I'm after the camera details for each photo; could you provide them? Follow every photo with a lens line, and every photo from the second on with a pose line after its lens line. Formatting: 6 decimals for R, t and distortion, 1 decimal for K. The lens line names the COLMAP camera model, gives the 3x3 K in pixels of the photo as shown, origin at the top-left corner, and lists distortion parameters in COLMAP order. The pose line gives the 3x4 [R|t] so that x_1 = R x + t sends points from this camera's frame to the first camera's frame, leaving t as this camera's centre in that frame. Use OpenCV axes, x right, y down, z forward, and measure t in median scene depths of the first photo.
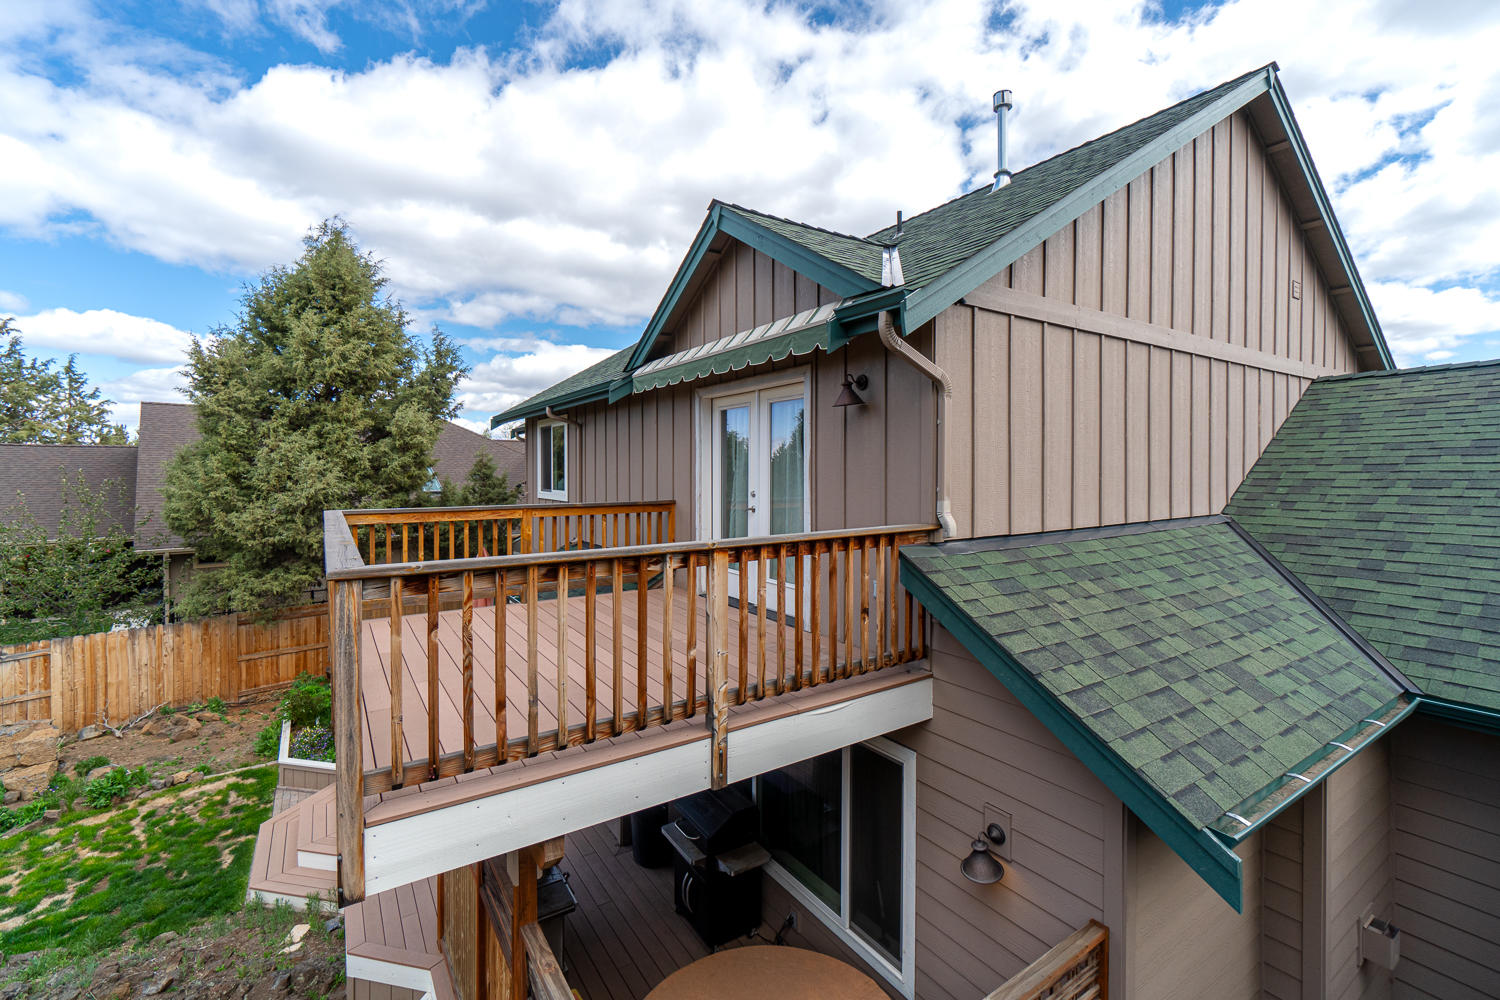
lens RADIAL K [[647.2, 0, 746.9], [0, 647.2, 477.3], [0, 0, 1]] dist [-0.002356, -0.000433]
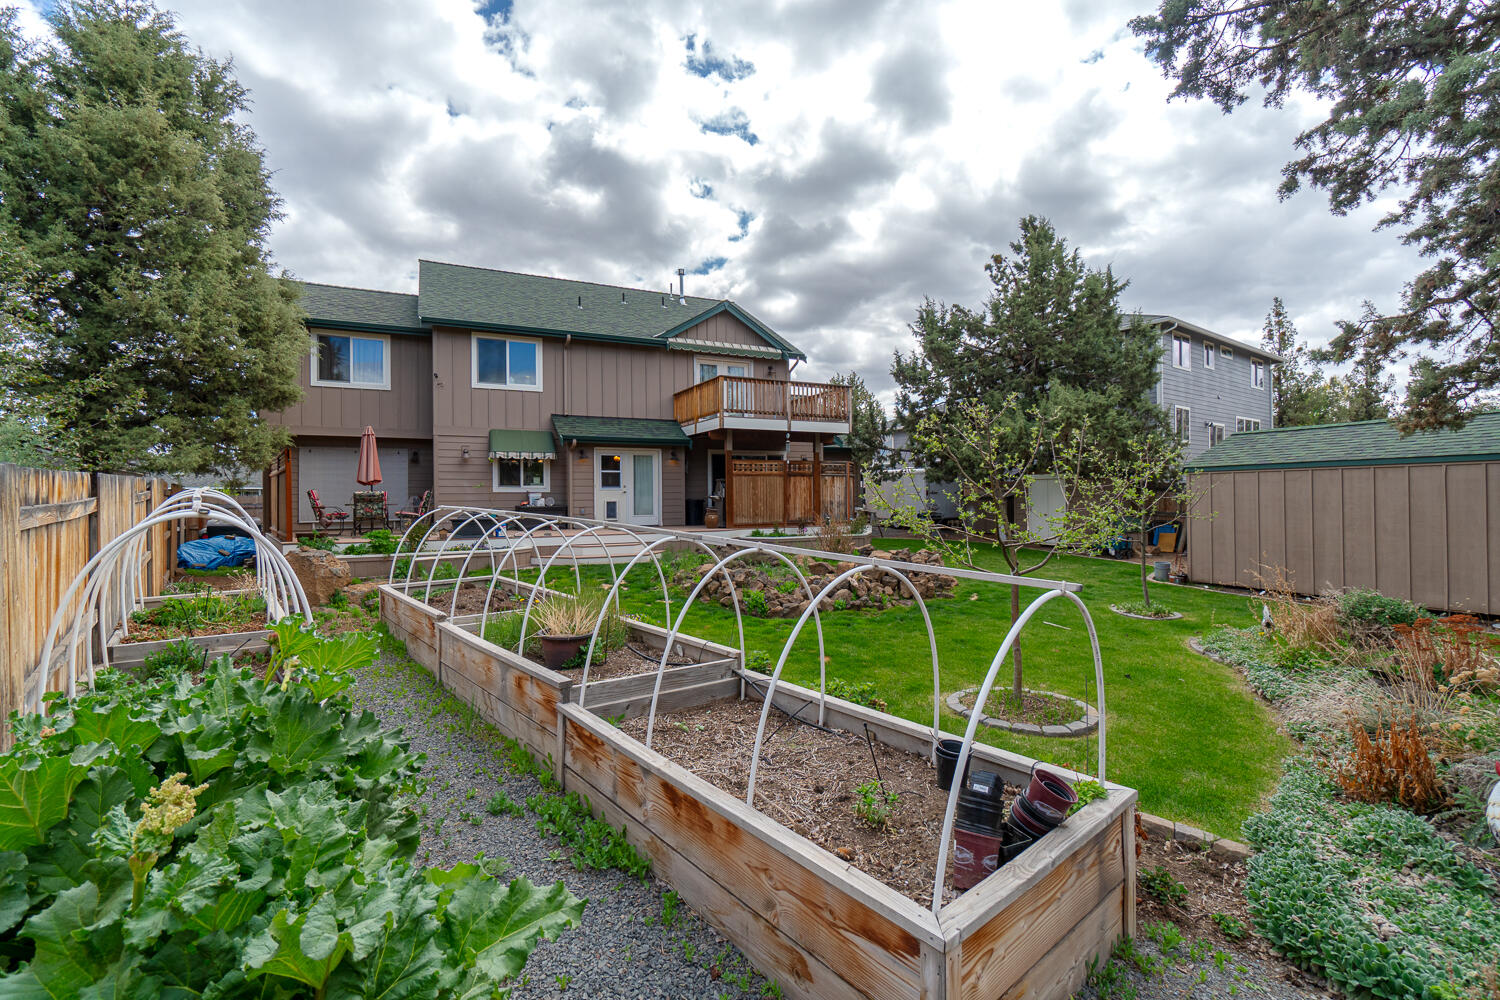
lens RADIAL K [[668.3, 0, 750.0], [0, 668.3, 500.0], [0, 0, 1]] dist [-0.017837, 0.000003]
pose [[0.115948, -0.006982, 0.993231, -1.671820], [0.017455, 0.999835, 0.004991, 0.275940], [-0.993102, 0.016758, 0.116051, 0.261274]]
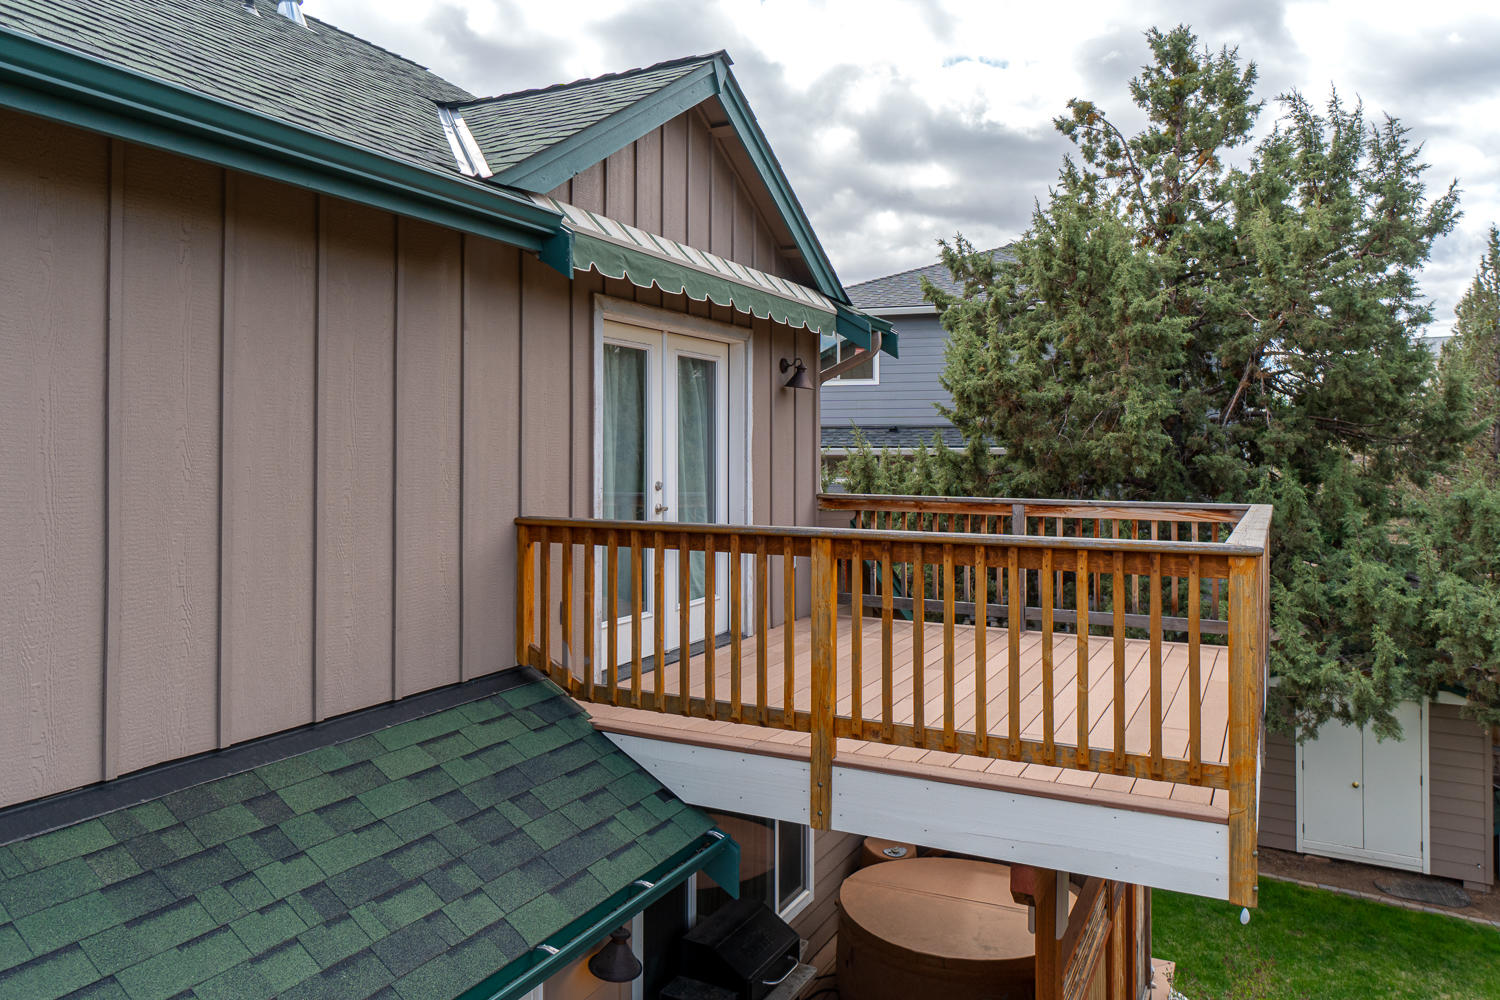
lens RADIAL K [[1048.9, 0, 751.2], [0, 1048.9, 437.7], [0, 0, 1]] dist [0.003049, 0.000491]
pose [[-0.503484, 0.010676, 0.863939, -0.508455], [0.003830, 0.999941, -0.010125, -0.006415], [-0.863996, -0.001789, -0.503495, 0.769380]]
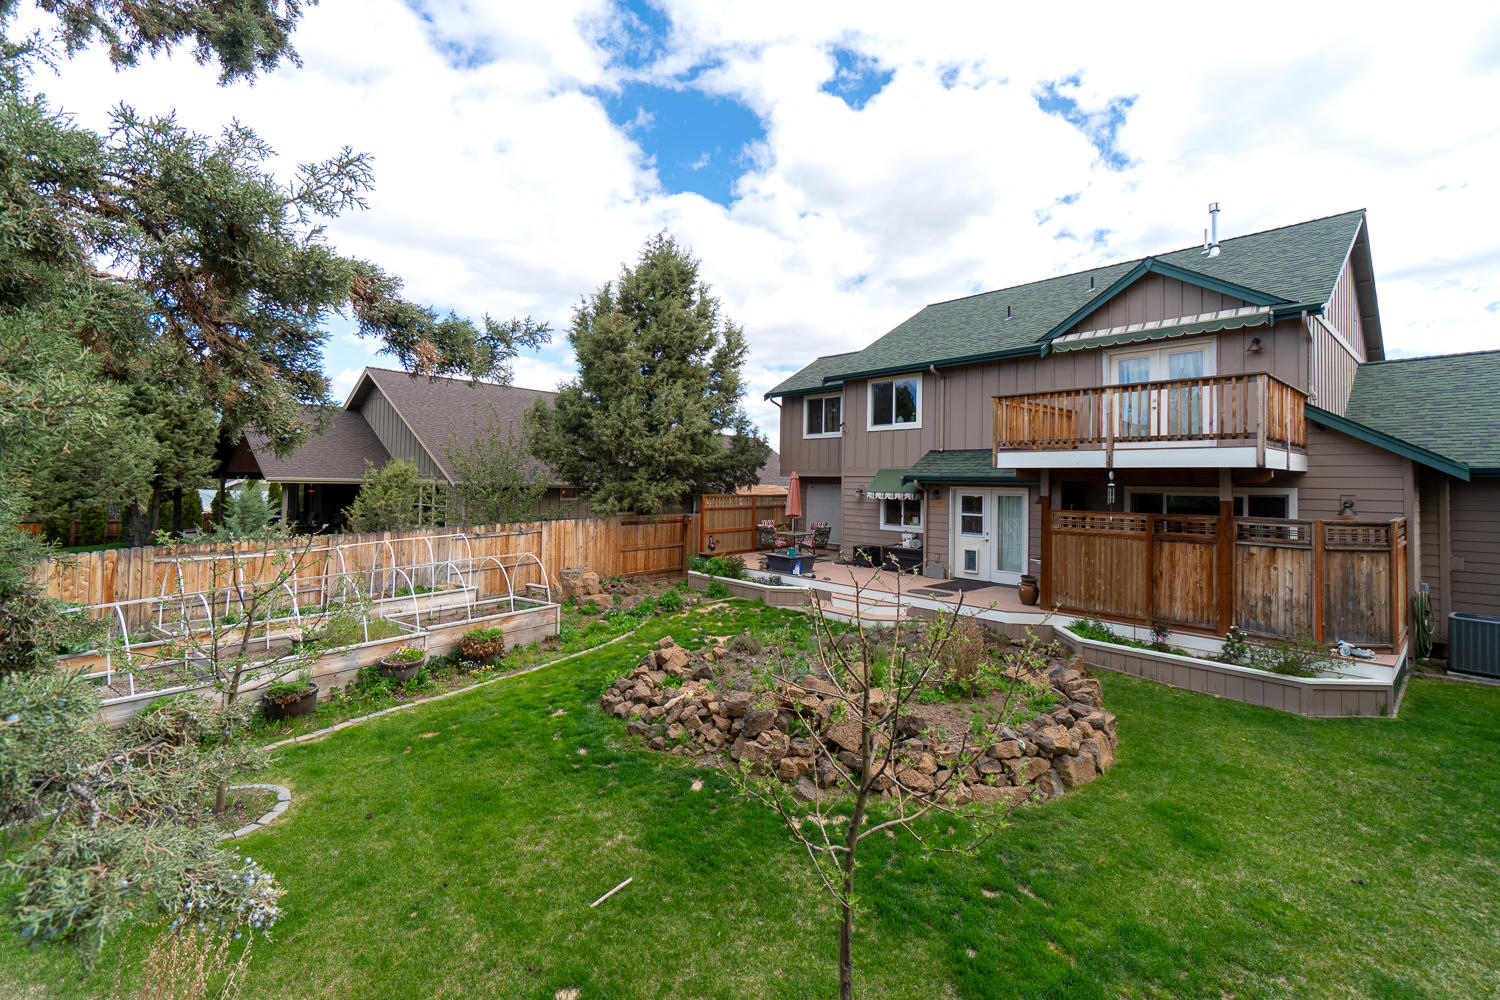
lens RADIAL K [[647.2, 0, 746.9], [0, 647.2, 477.3], [0, 0, 1]] dist [-0.002356, -0.000433]
pose [[0.989885, 0.016829, 0.140869, -0.808698], [-0.014329, 0.999722, -0.018737, 0.169957], [-0.141146, 0.016529, 0.989851, -0.429273]]
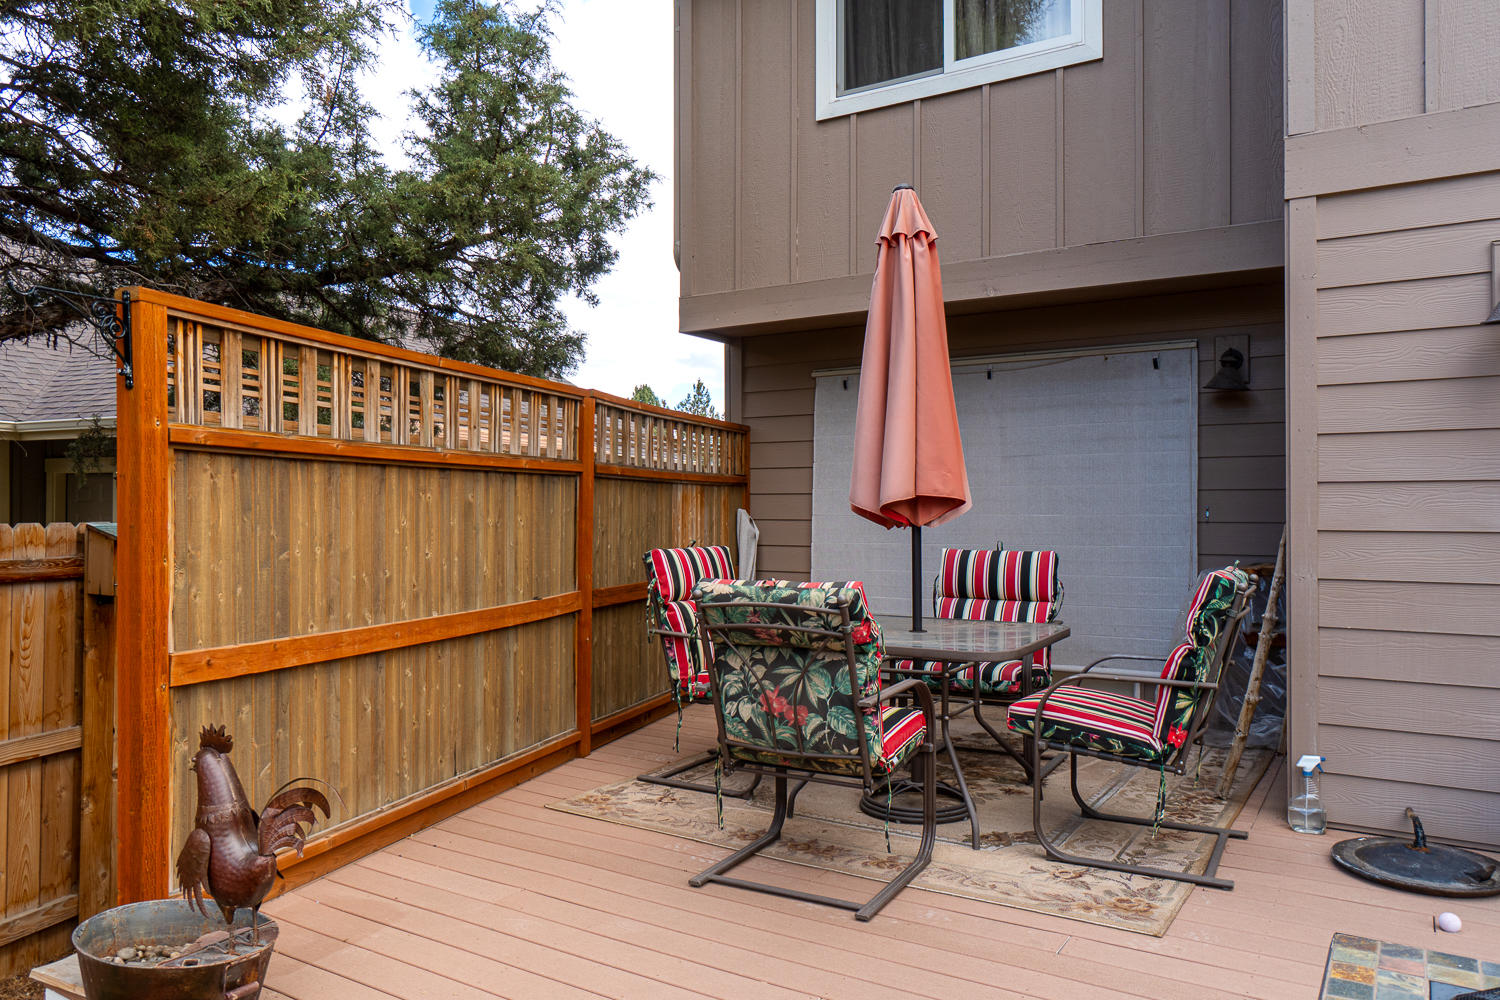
lens RADIAL K [[1053.4, 0, 750.0], [0, 1053.4, 500.0], [0, 0, 1]] dist [0.004334, 0.001418]
pose [[0.903043, 0.004060, 0.429532, -0.672641], [0.003078, 0.999868, -0.015923, 0.237330], [-0.429540, 0.015702, 0.902911, 0.843242]]
